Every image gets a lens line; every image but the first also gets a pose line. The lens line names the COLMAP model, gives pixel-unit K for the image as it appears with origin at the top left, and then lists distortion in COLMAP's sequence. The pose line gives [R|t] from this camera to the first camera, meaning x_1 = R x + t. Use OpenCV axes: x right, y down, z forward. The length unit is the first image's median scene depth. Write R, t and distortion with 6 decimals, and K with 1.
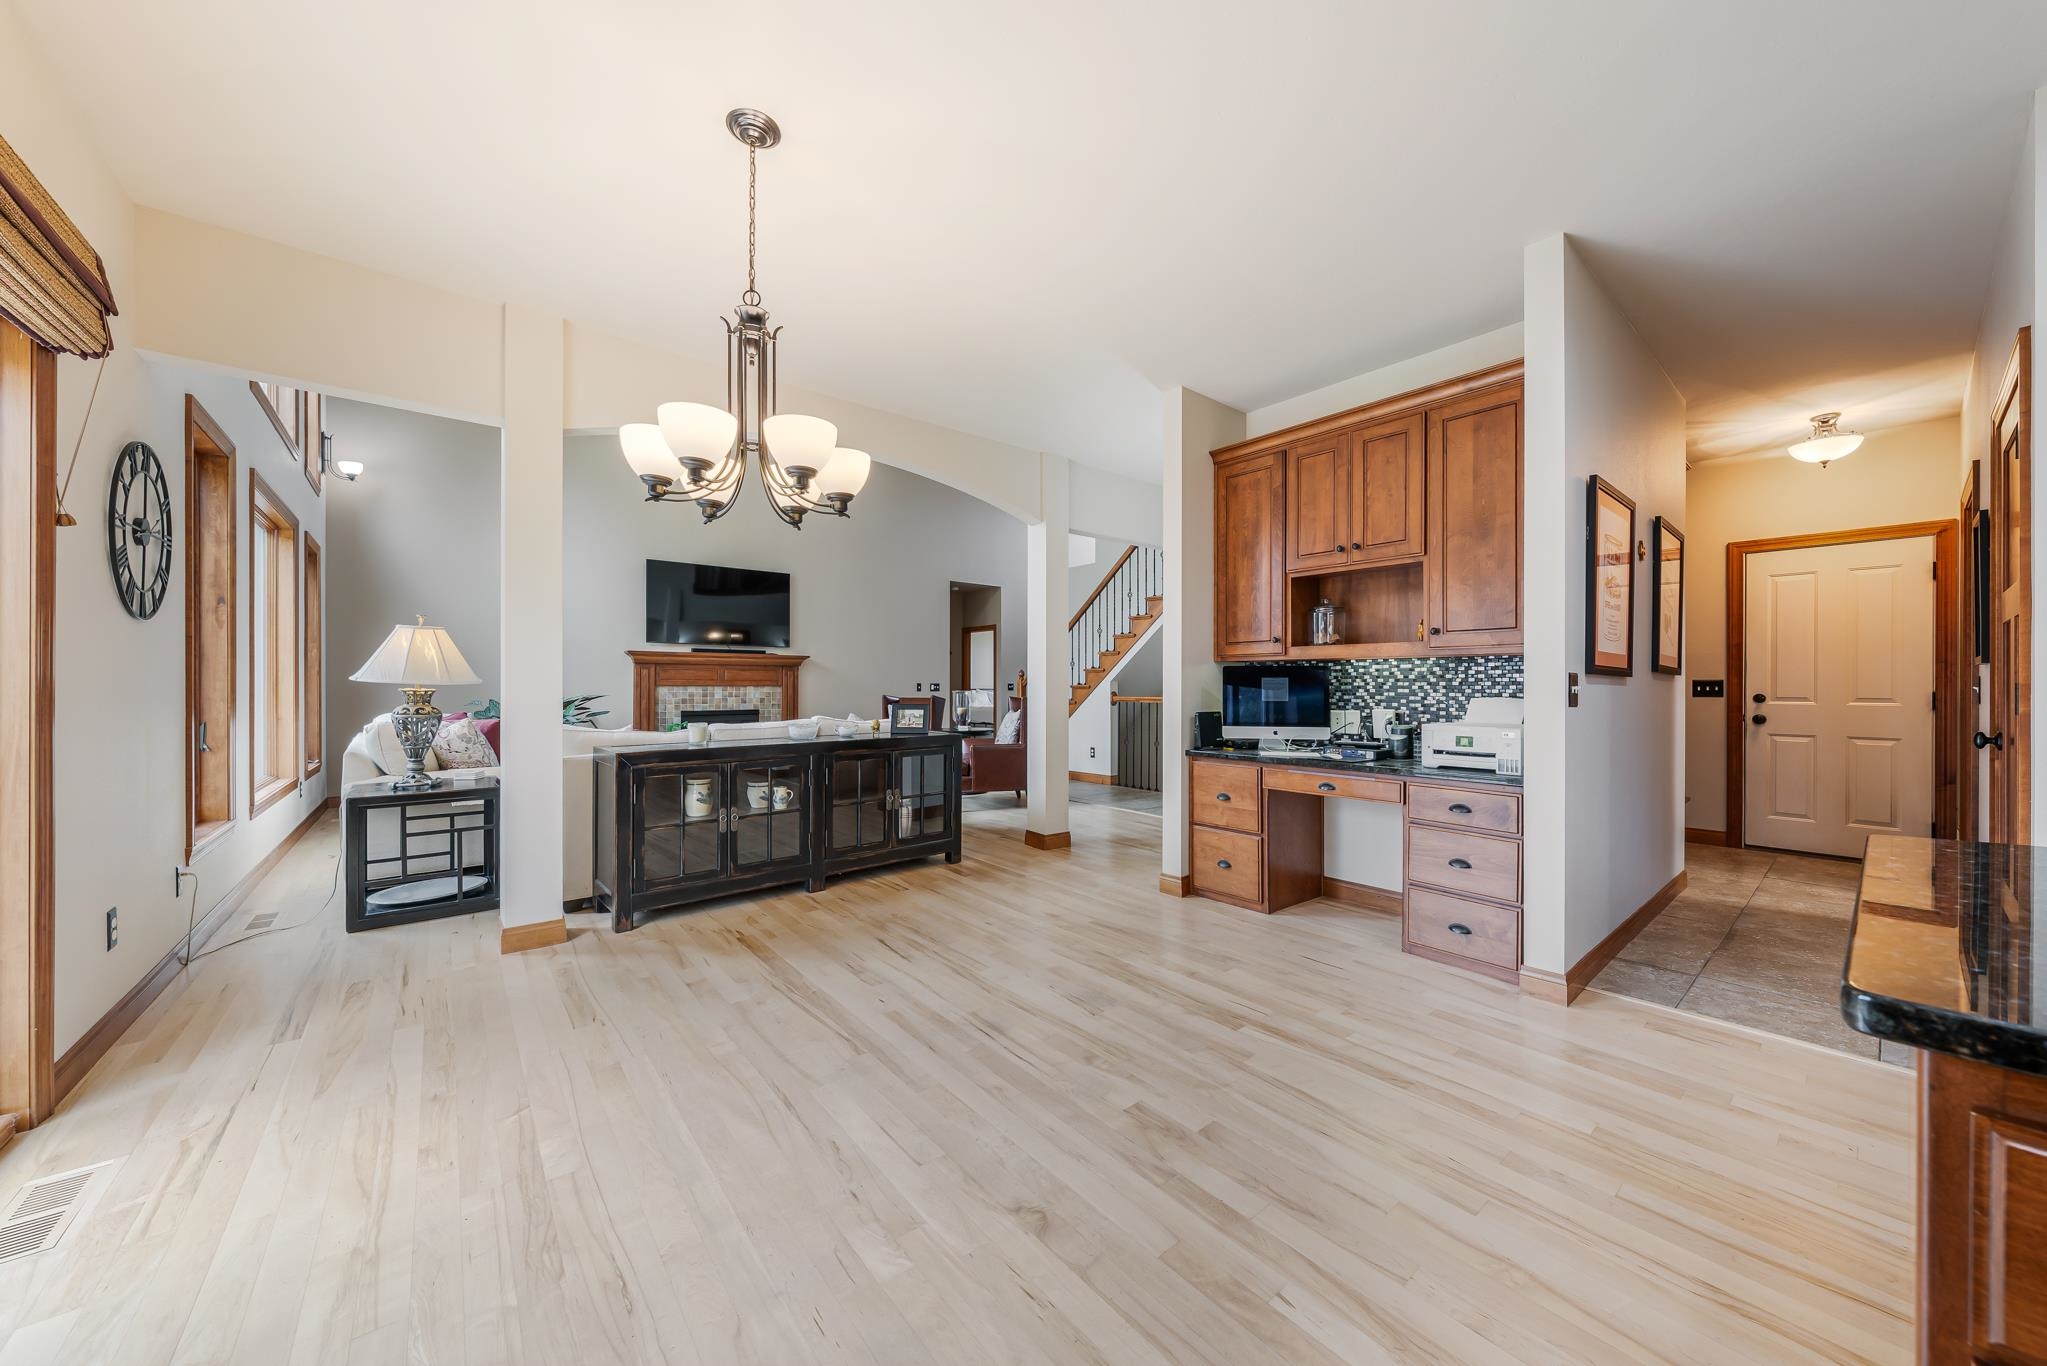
lens RADIAL K [[719.1, 0, 1025.8], [0, 719.1, 686.5], [0, 0, 1]] dist [-0.000411, -0.000392]
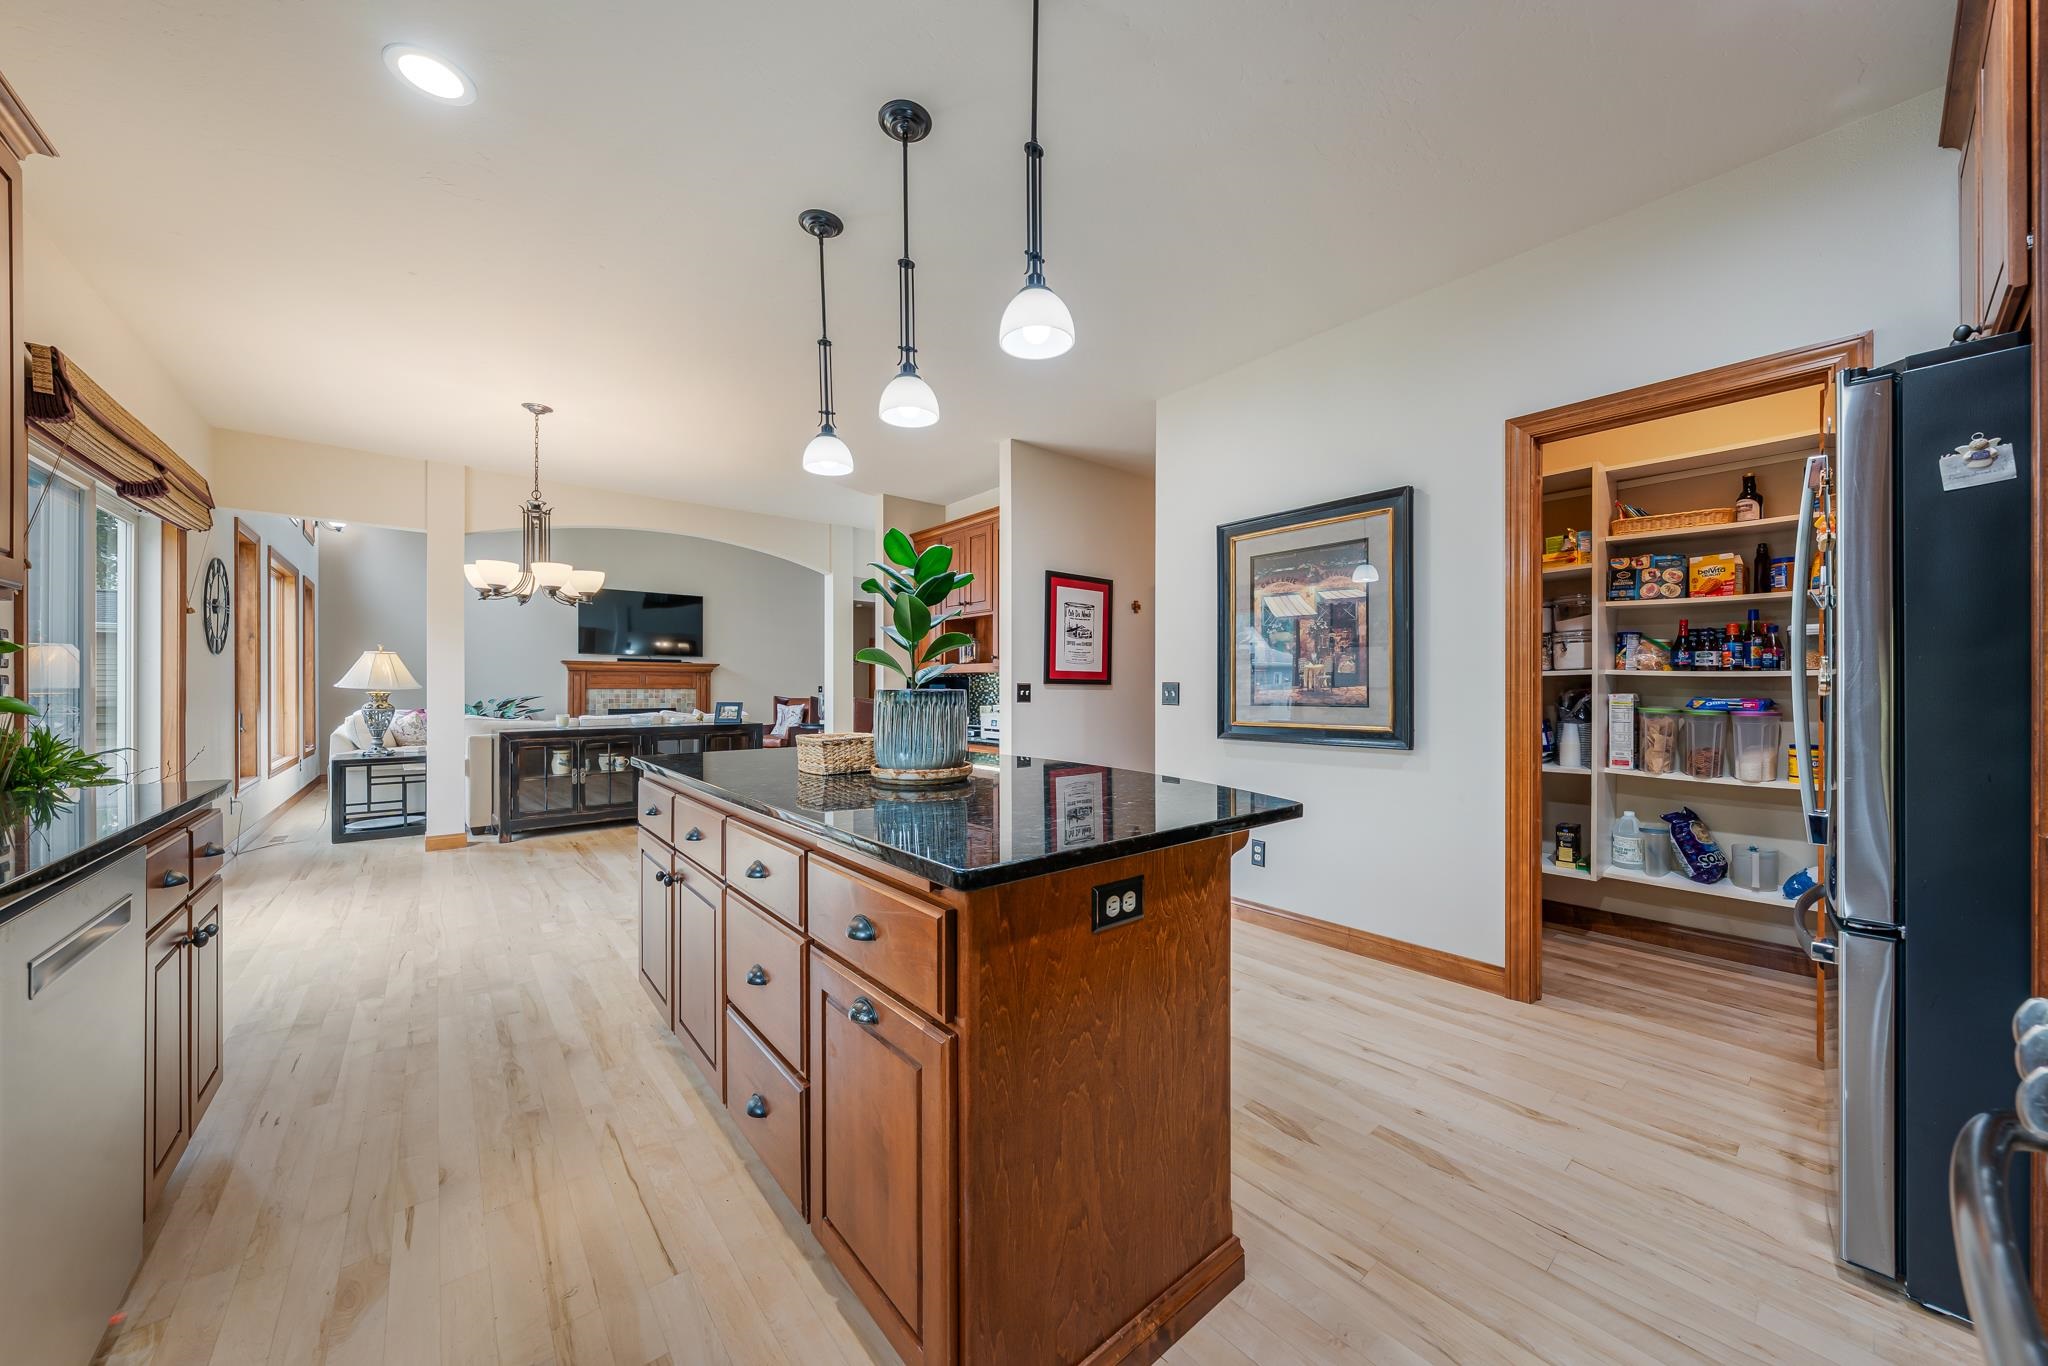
lens RADIAL K [[711.9, 0, 1023.7], [0, 711.9, 687.6], [0, 0, 1]] dist [-0.001602, -0.000078]
pose [[0.999960, -0.000680, 0.008966, 0.534490], [0.000676, 1.000000, 0.000478, -0.006727], [-0.008966, -0.000471, 0.999960, -0.548597]]
